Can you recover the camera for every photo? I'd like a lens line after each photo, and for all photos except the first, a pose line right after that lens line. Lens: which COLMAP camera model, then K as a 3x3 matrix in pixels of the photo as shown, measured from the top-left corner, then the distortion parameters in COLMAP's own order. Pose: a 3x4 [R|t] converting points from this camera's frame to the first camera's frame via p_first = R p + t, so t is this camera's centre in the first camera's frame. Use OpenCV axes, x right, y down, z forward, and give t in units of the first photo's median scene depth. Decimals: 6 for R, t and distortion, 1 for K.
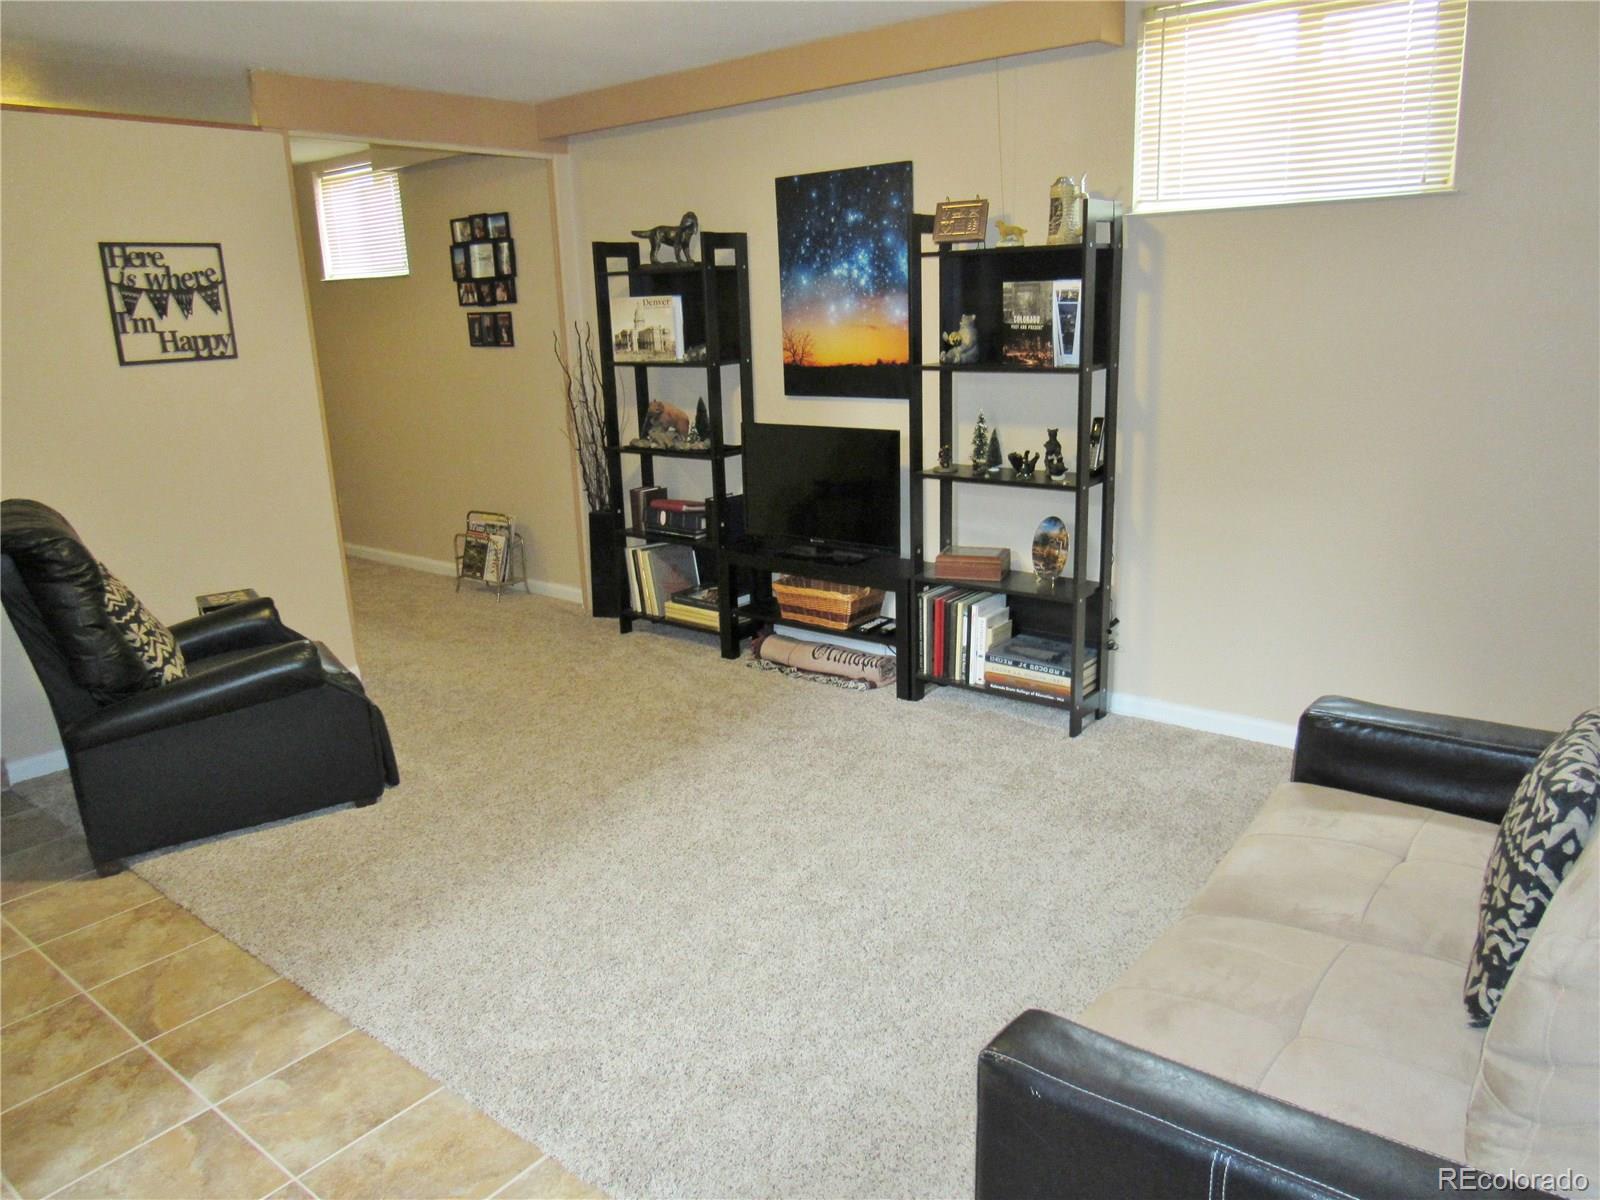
lens RADIAL K [[1144.0, 0, 812.0], [0, 1144.0, 596.9], [0, 0, 1]] dist [-0.031994, 0.008731]
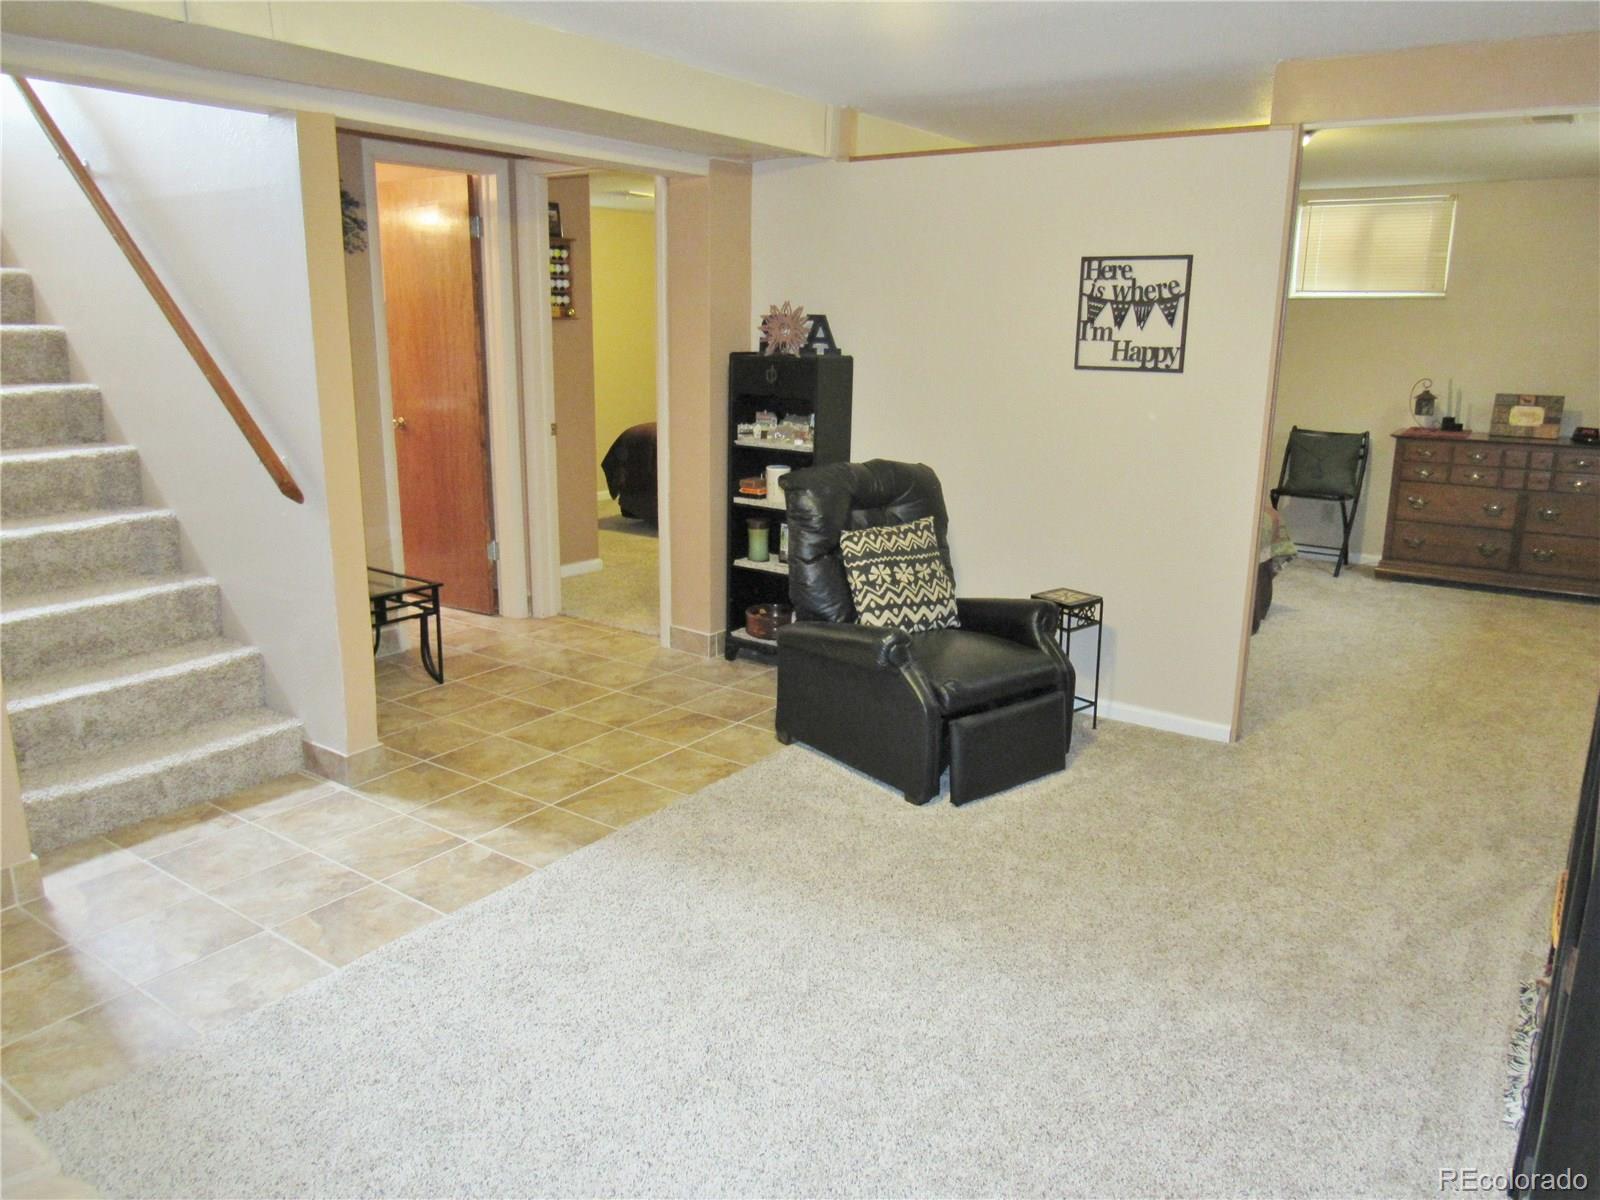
lens RADIAL K [[1144.0, 0, 812.0], [0, 1144.0, 596.9], [0, 0, 1]] dist [-0.031994, 0.008731]
pose [[0.057355, 0.270716, -0.960949, 0.496497], [-0.262726, 0.932699, 0.247077, -0.201242], [0.963164, 0.238295, 0.124619, 0.657327]]
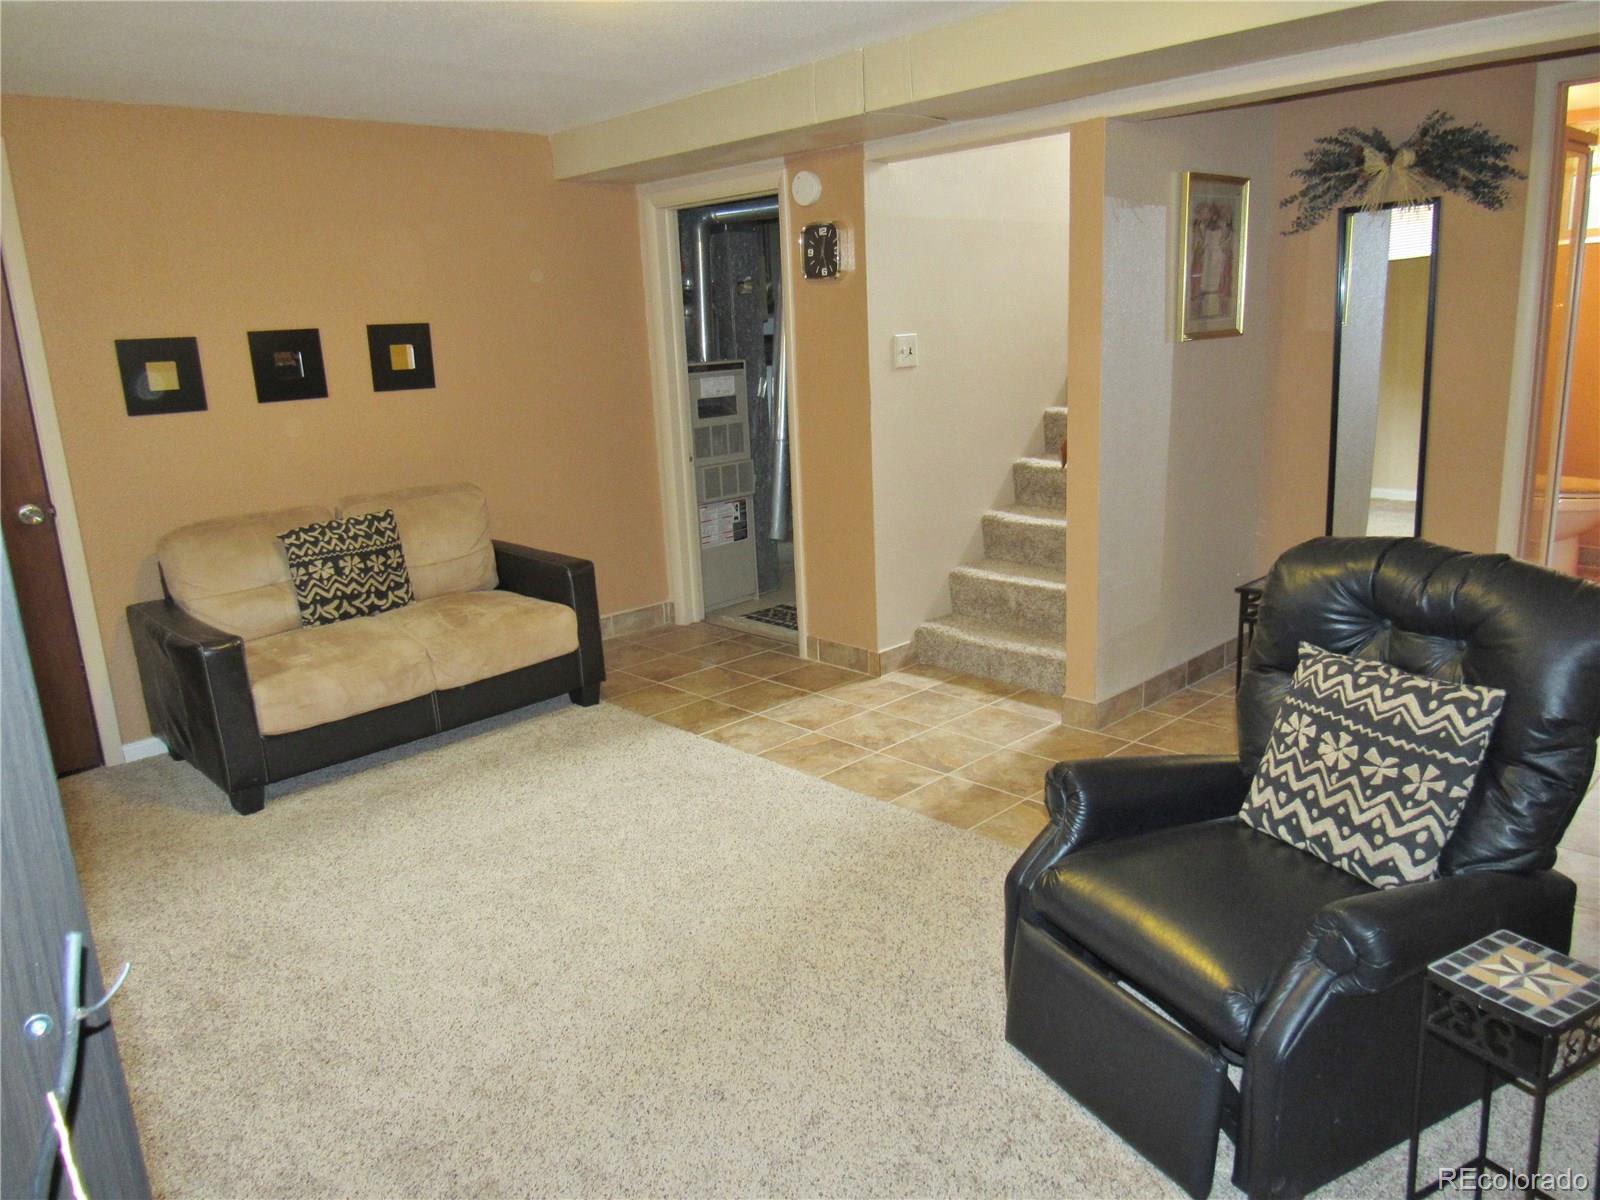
lens RADIAL K [[1144.0, 0, 812.0], [0, 1144.0, 596.9], [0, 0, 1]] dist [-0.031994, 0.008731]
pose [[-0.988770, 0.046842, 0.141916, -0.328637], [0.108534, 0.877875, 0.466429, -0.347993], [-0.102736, 0.476593, -0.873100, 1.350647]]
